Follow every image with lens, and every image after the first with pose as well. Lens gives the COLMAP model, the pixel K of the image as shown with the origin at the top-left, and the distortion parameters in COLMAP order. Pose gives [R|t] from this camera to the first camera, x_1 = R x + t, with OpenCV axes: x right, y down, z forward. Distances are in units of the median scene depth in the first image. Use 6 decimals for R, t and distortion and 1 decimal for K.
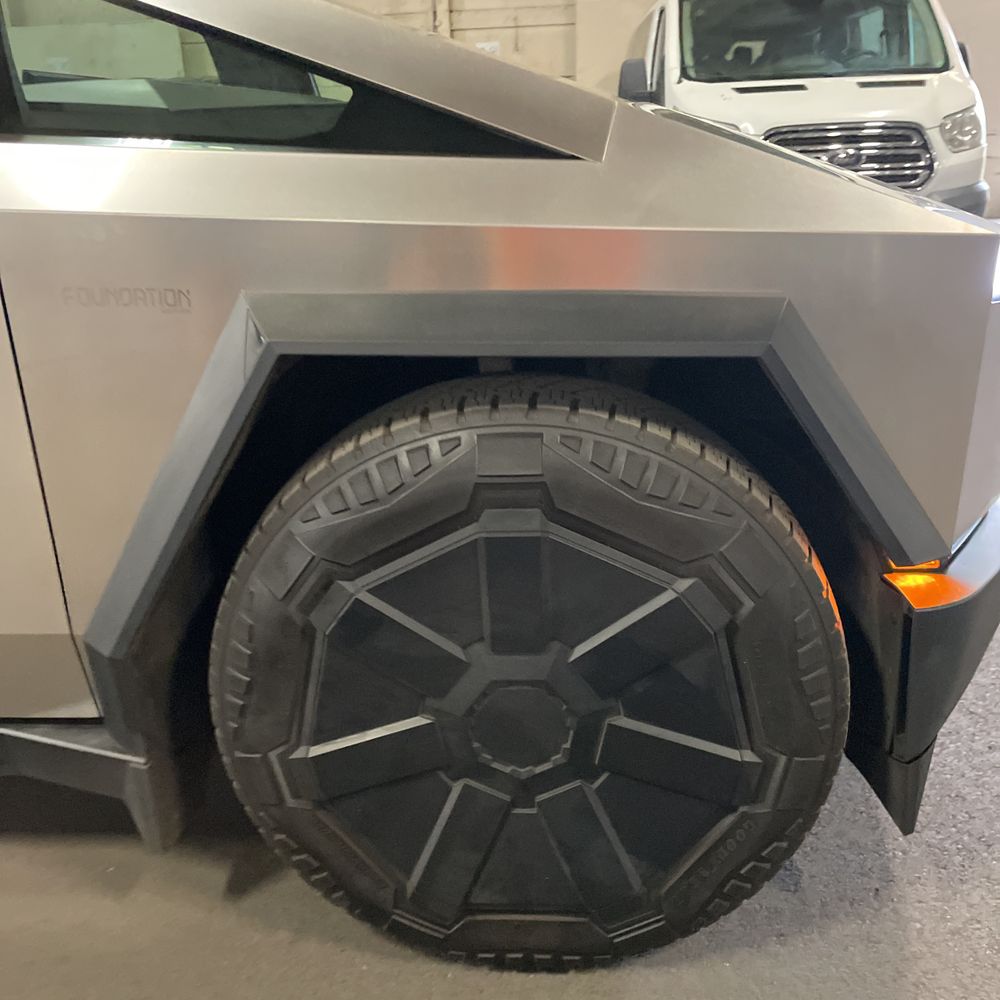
lens RADIAL K [[1029.3, 0, 481.8], [0, 1029.3, 497.6], [0, 0, 1]] dist [0.038714, 0.000000]
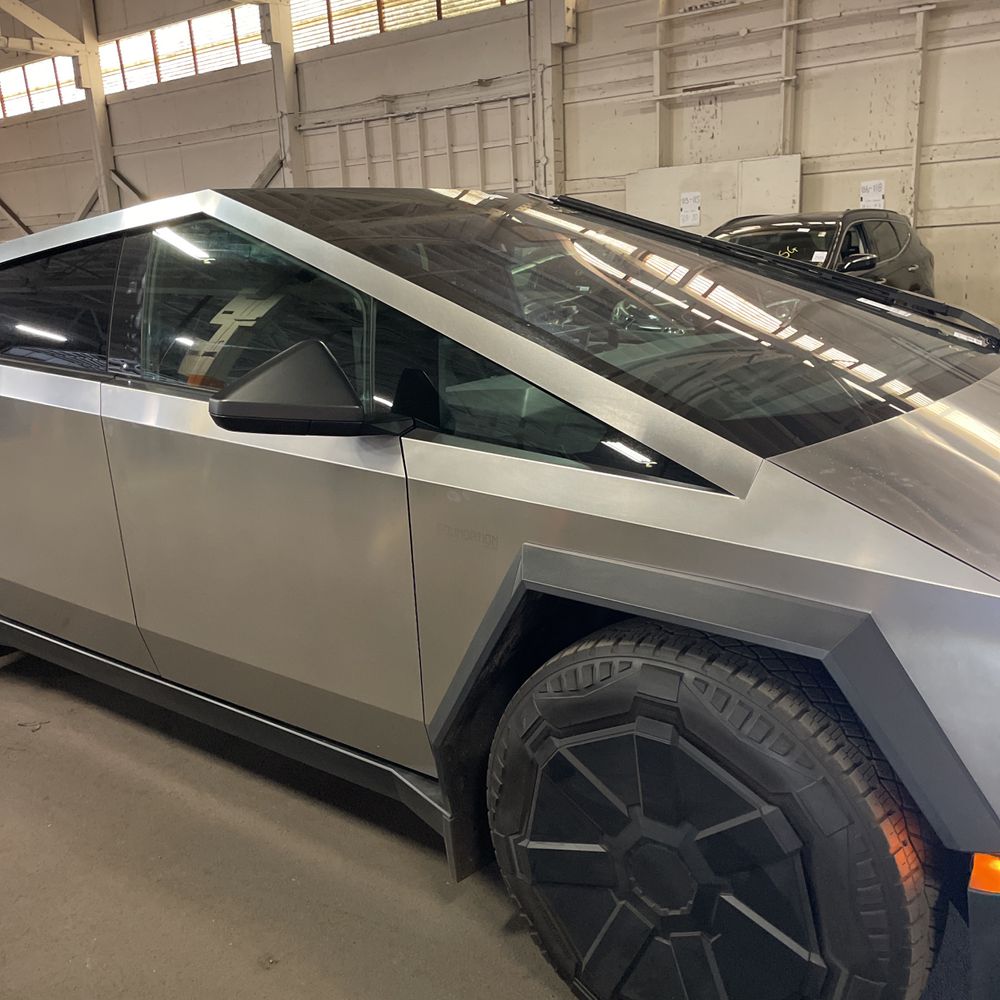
lens RADIAL K [[1029.3, 0, 467.8], [0, 1029.3, 499.4], [0, 0, 1]] dist [0.038714, 0.000000]
pose [[0.824367, 0.137926, -0.548996, 0.528537], [-0.177854, 0.983856, -0.019887, -0.204192], [0.537389, 0.114036, 0.835589, -0.358419]]
